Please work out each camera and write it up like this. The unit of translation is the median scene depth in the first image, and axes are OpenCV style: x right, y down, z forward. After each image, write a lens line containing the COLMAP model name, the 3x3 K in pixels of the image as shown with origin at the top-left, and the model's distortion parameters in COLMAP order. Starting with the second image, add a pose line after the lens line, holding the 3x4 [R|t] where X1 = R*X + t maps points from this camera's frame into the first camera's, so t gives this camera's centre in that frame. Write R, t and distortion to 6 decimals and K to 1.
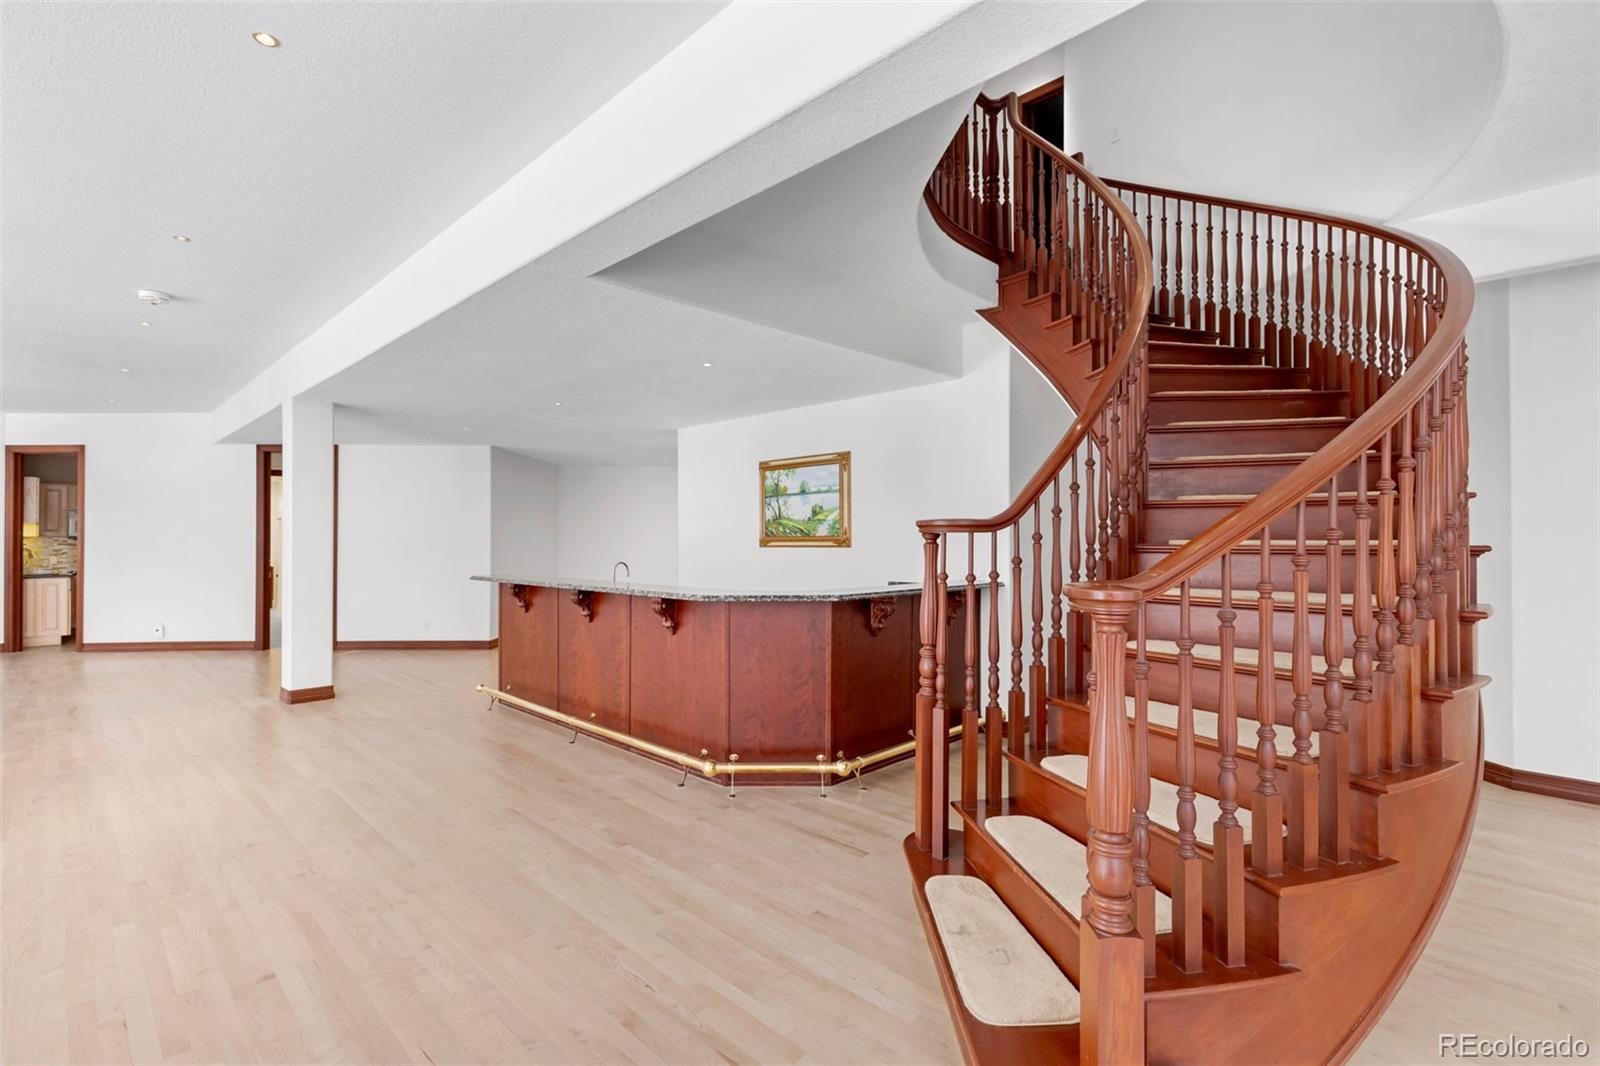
lens RADIAL K [[729.6, 0, 796.5], [0, 729.6, 531.4], [0, 0, 1]] dist [0.008730, 0.000526]
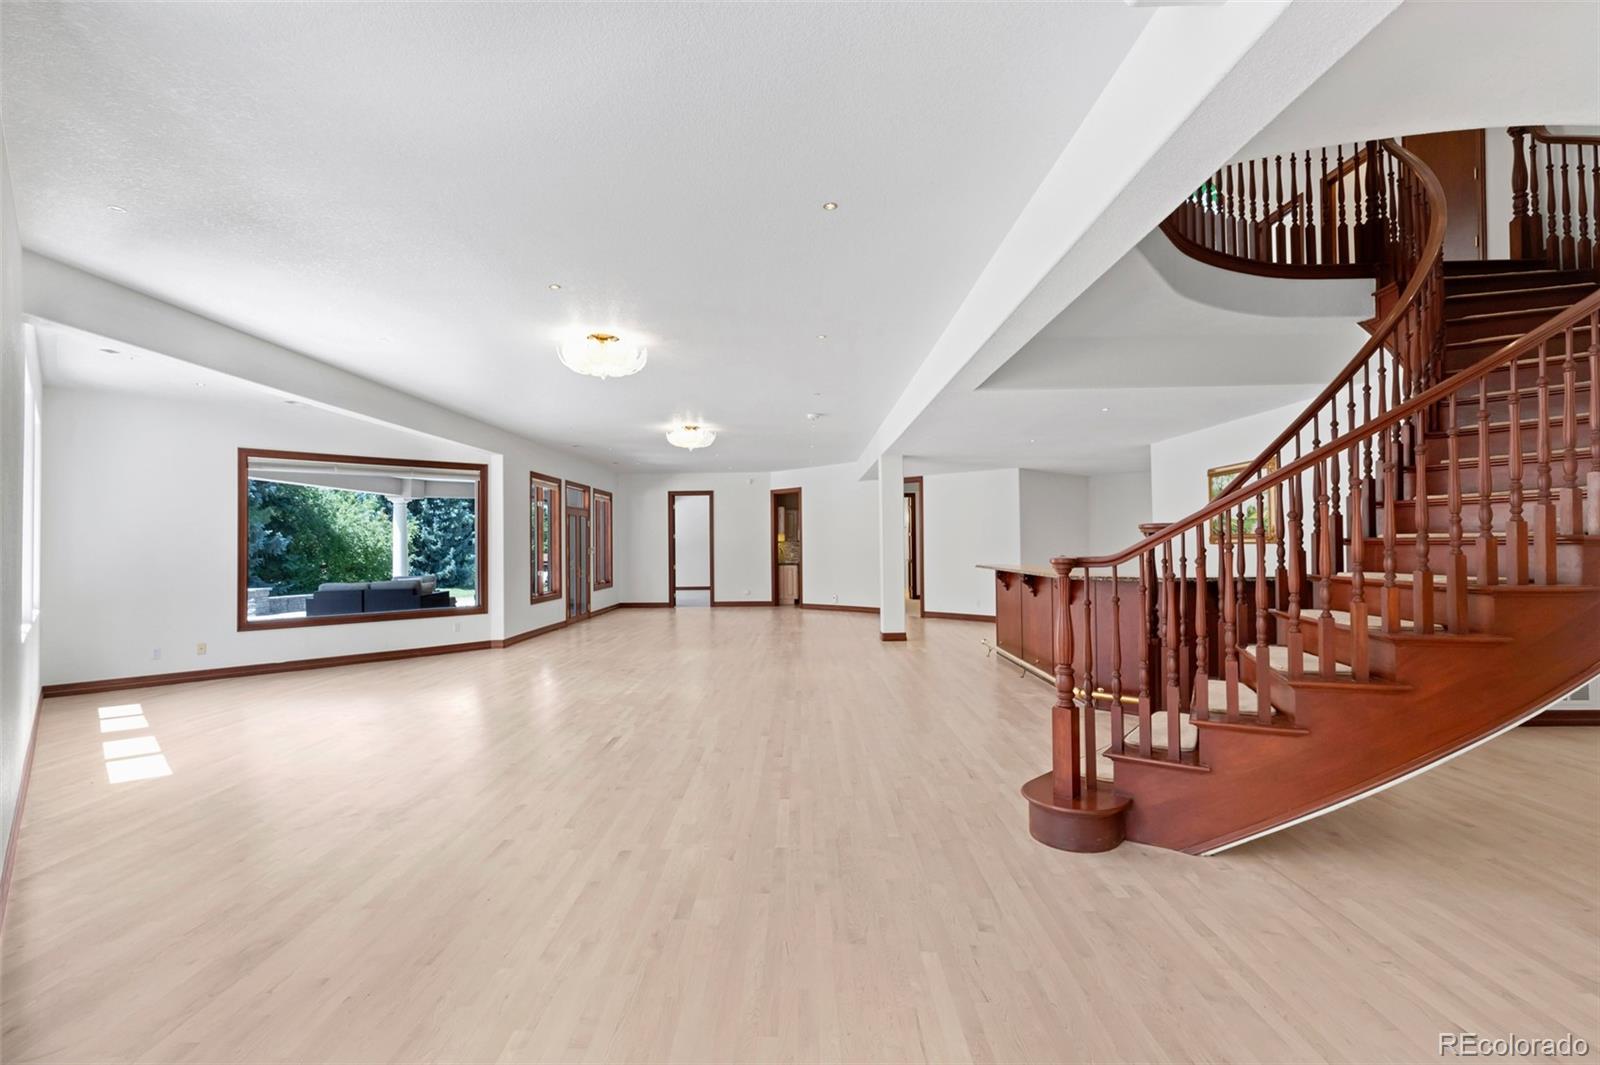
lens RADIAL K [[729.6, 0, 800.3], [0, 729.6, 532.0], [0, 0, 1]] dist [0.008730, 0.000526]
pose [[0.700288, -0.017859, -0.713637, 0.320453], [0.017316, 0.999818, -0.008029, 0.000014], [0.713650, -0.006734, 0.700470, -0.254564]]
